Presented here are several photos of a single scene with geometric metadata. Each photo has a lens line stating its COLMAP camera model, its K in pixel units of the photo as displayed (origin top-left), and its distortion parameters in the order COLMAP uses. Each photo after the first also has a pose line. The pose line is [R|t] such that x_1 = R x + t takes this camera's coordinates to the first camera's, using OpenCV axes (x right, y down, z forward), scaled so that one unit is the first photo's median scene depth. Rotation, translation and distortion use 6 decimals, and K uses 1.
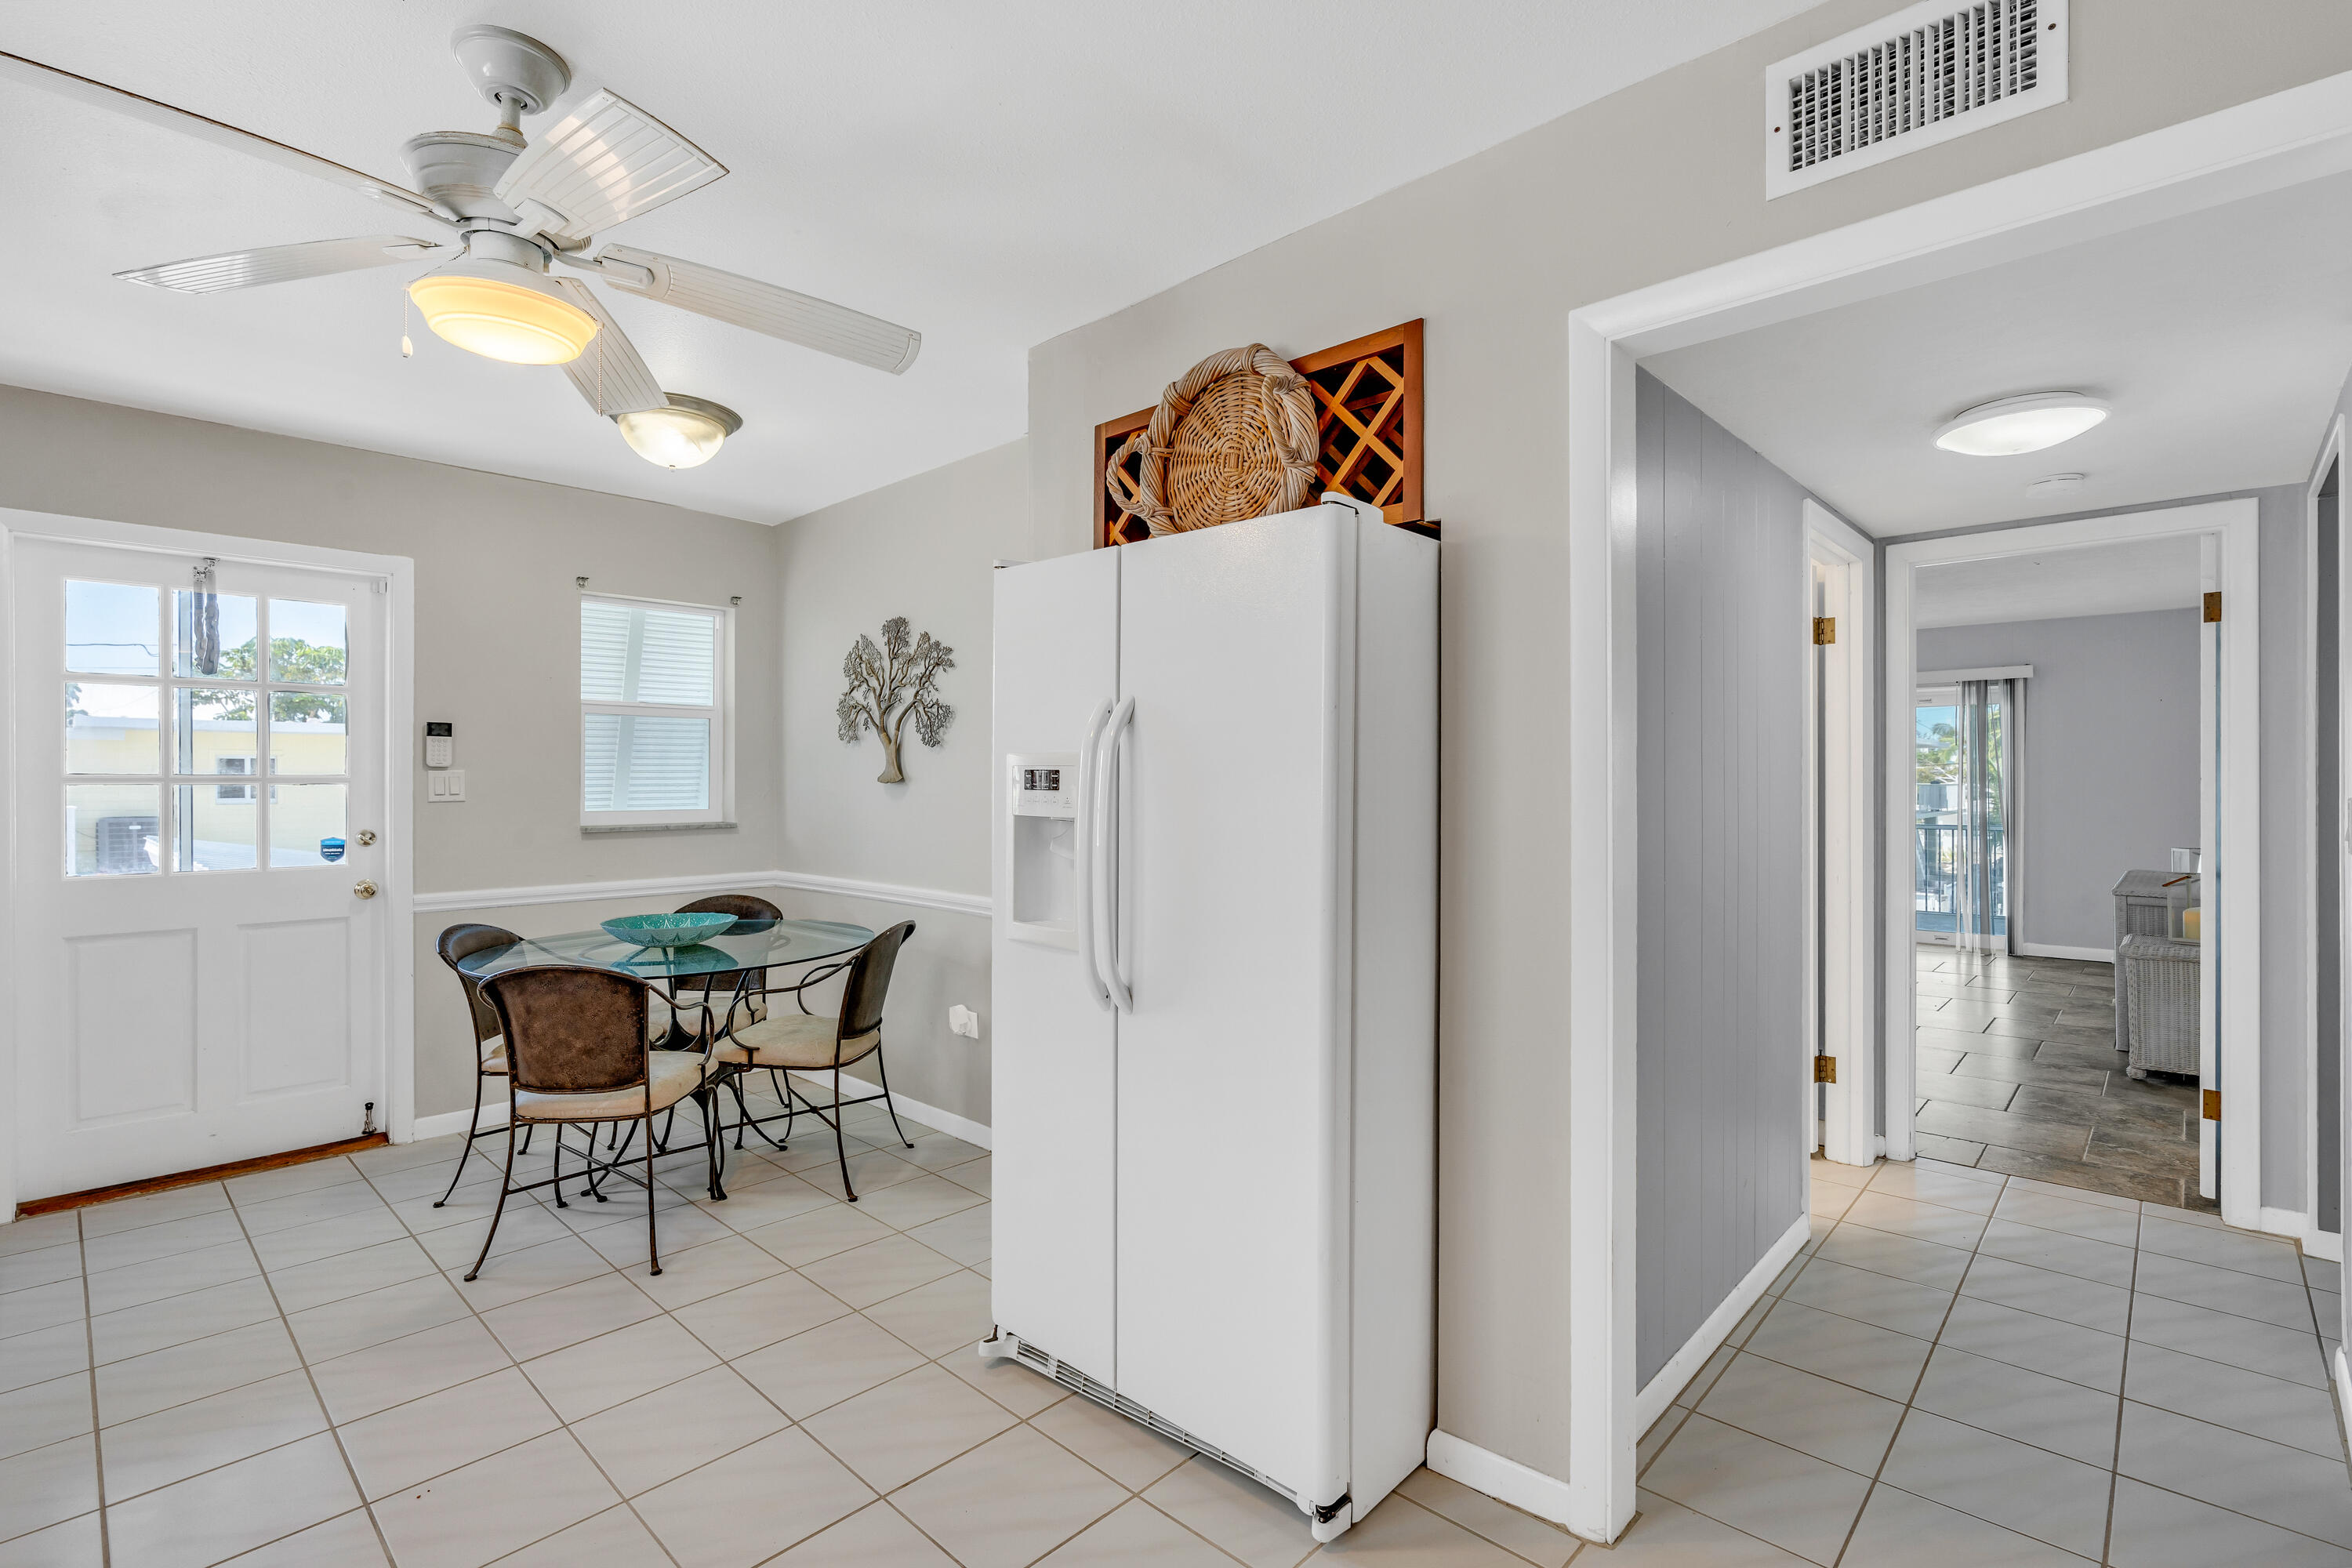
lens RADIAL K [[1068.8, 0, 1182.7], [0, 1068.8, 783.1], [0, 0, 1]] dist [-0.002357, -0.001715]
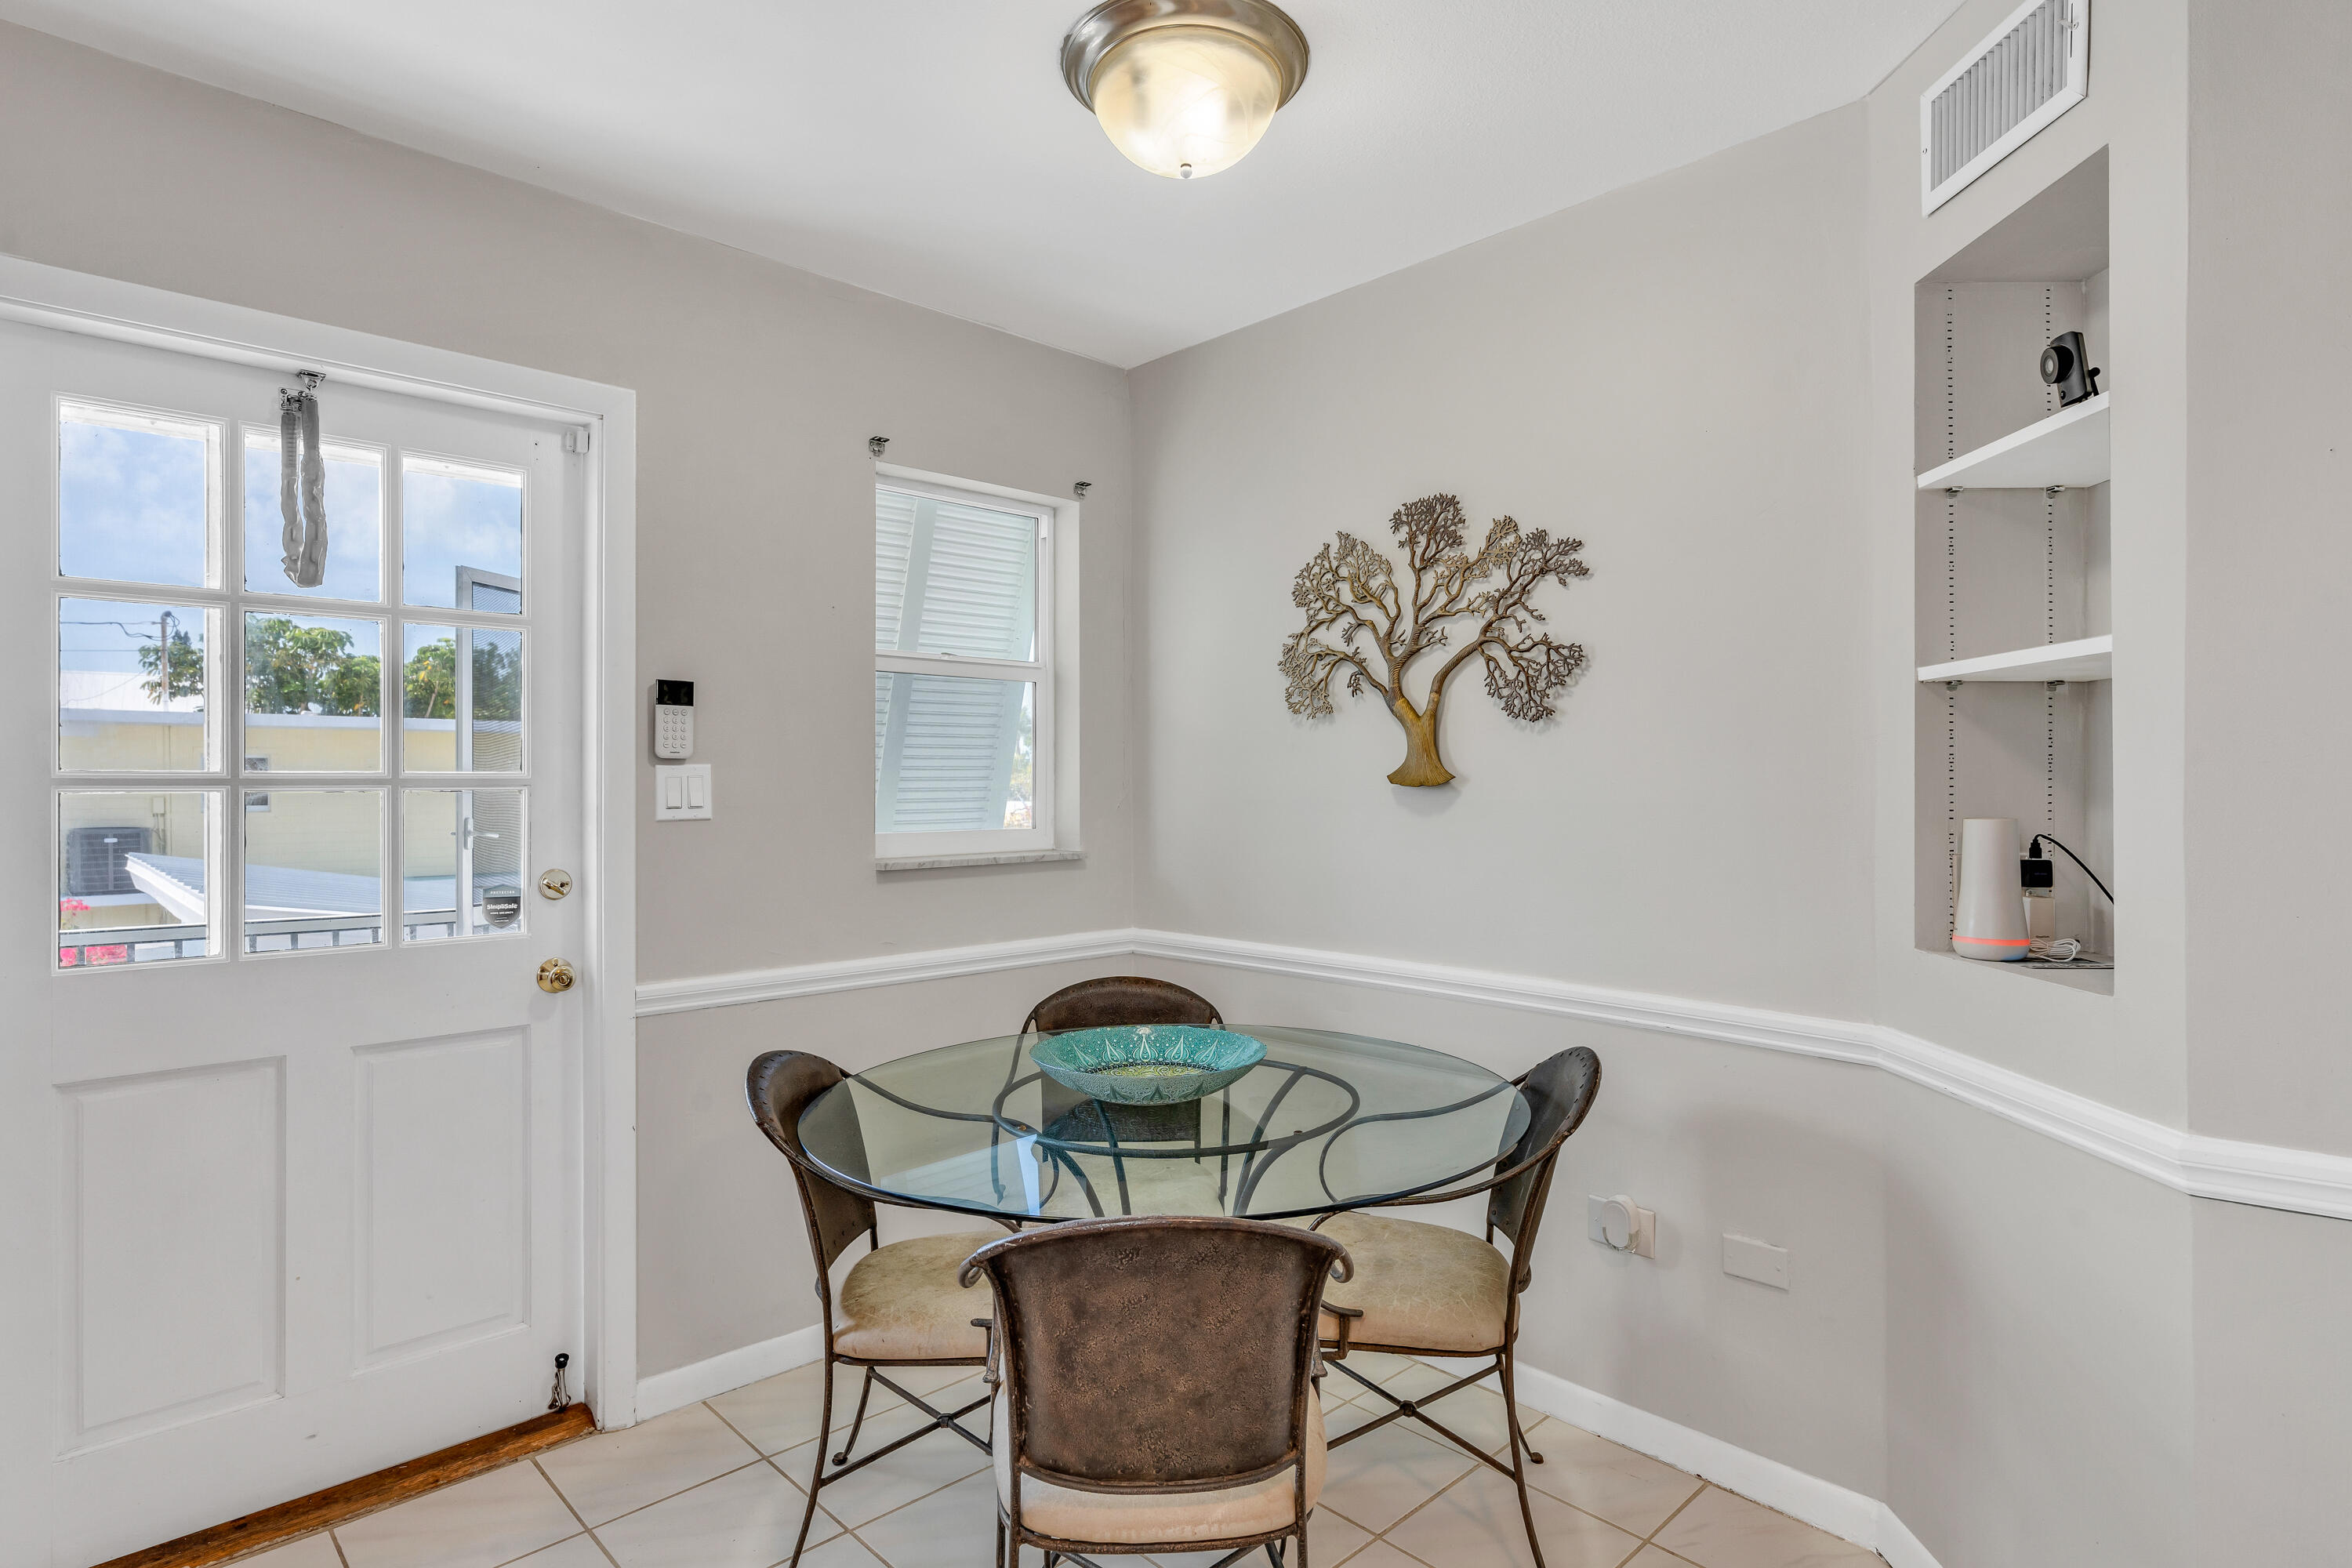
lens RADIAL K [[1229.4, 0, 1171.7], [0, 1229.4, 782.5], [0, 0, 1]] dist [-0.003816, 0.001171]
pose [[0.998261, -0.001267, -0.058943, -0.389669], [0.001099, 0.999995, -0.002880, -0.000621], [0.058947, 0.002810, 0.998257, 0.358372]]
